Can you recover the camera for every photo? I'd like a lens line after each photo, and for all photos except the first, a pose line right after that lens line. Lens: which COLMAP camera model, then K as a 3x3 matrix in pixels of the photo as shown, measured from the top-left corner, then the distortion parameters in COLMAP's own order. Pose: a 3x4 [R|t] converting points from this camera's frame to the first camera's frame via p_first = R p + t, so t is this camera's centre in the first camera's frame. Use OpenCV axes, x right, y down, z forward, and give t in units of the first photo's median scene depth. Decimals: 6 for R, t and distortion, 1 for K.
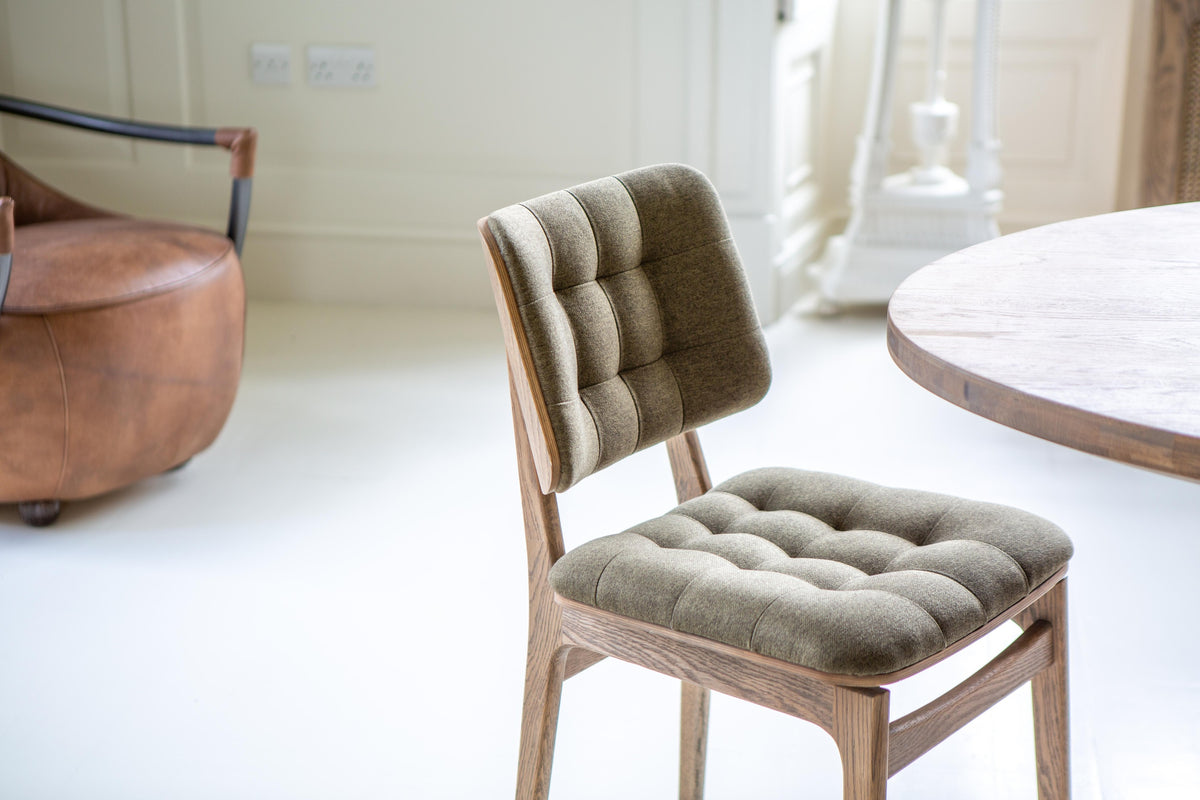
lens RADIAL K [[2250.1, 0, 600.0], [0, 2250.1, 400.0], [0, 0, 1]] dist [0.207686, 0.117475]
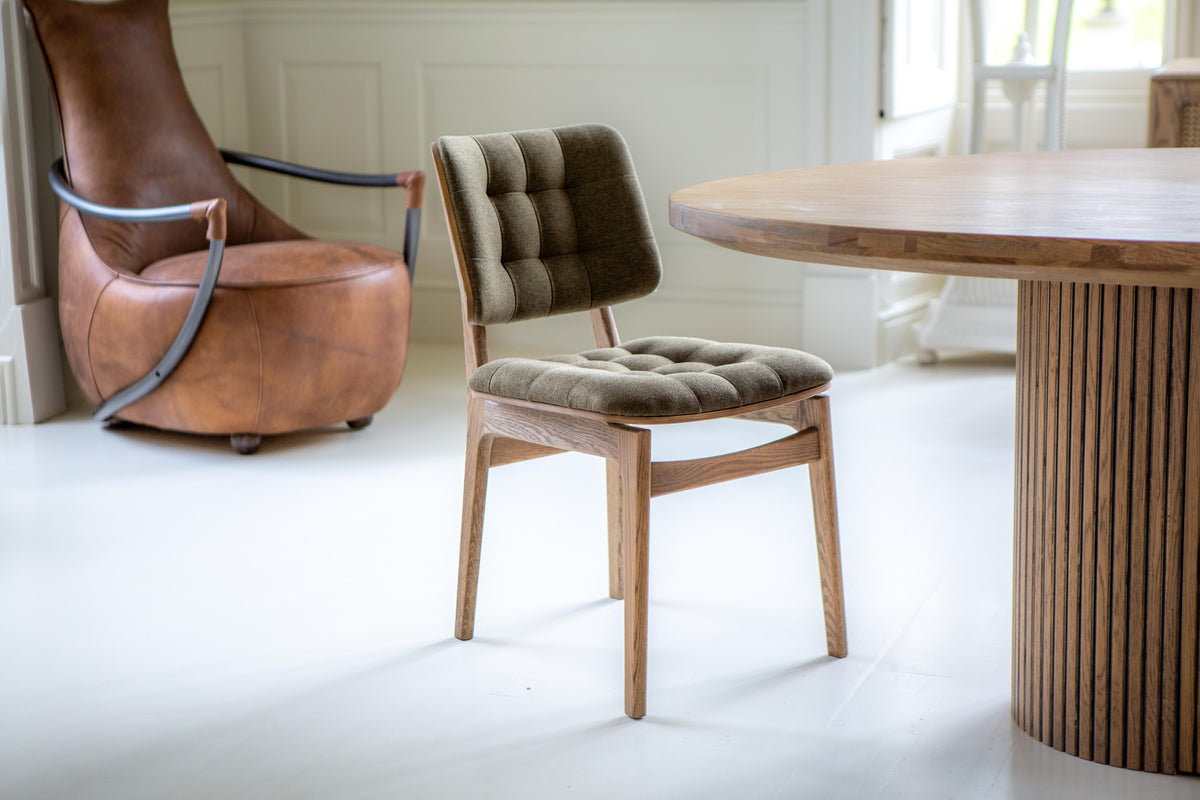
lens RADIAL K [[2250.1, 0, 600.0], [0, 2250.1, 400.0], [0, 0, 1]] dist [0.207686, 0.117475]
pose [[0.979967, 0.027152, -0.197300, 0.334963], [-0.048336, 0.993469, -0.103356, 0.227358], [0.193205, 0.110822, 0.974880, -0.401415]]
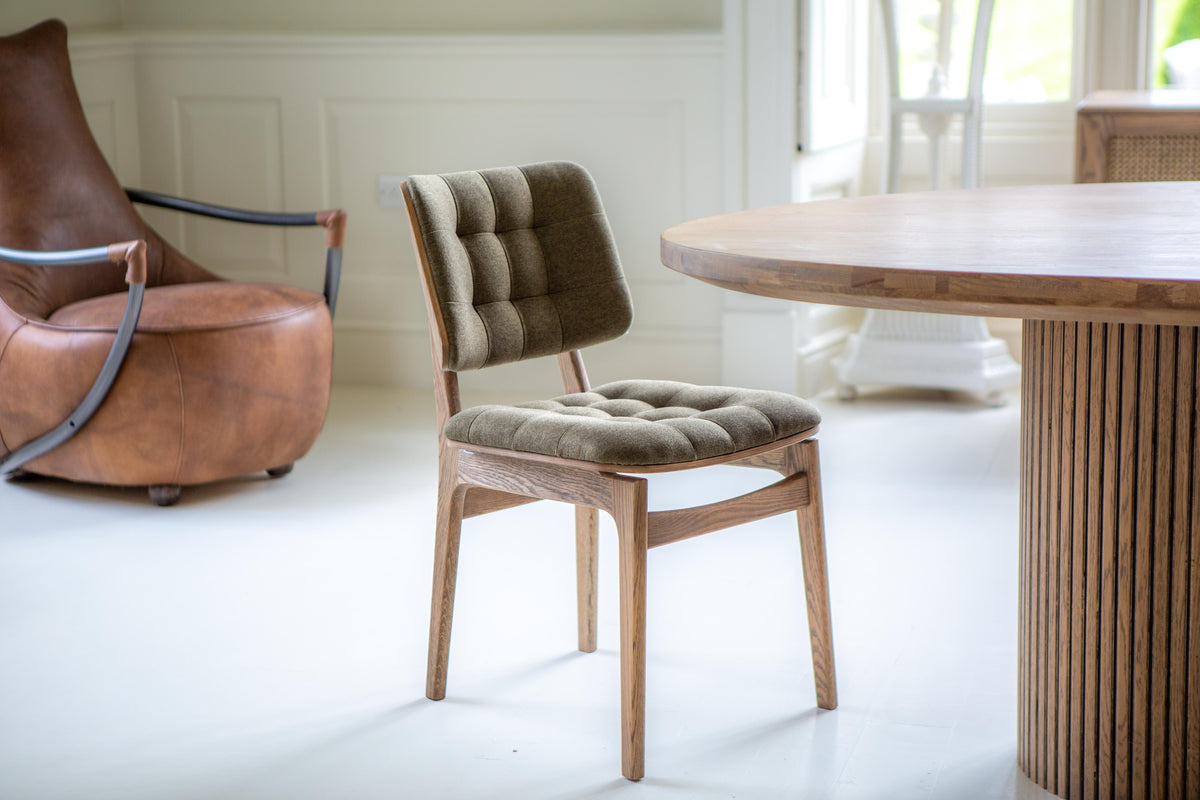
lens RADIAL K [[2250.1, 0, 600.0], [0, 2250.1, 400.0], [0, 0, 1]] dist [0.207686, 0.117475]
pose [[0.992304, 0.009509, -0.123464, 0.236503], [-0.024427, 0.992487, -0.119883, 0.215789], [0.121396, 0.121976, 0.985081, -0.366512]]
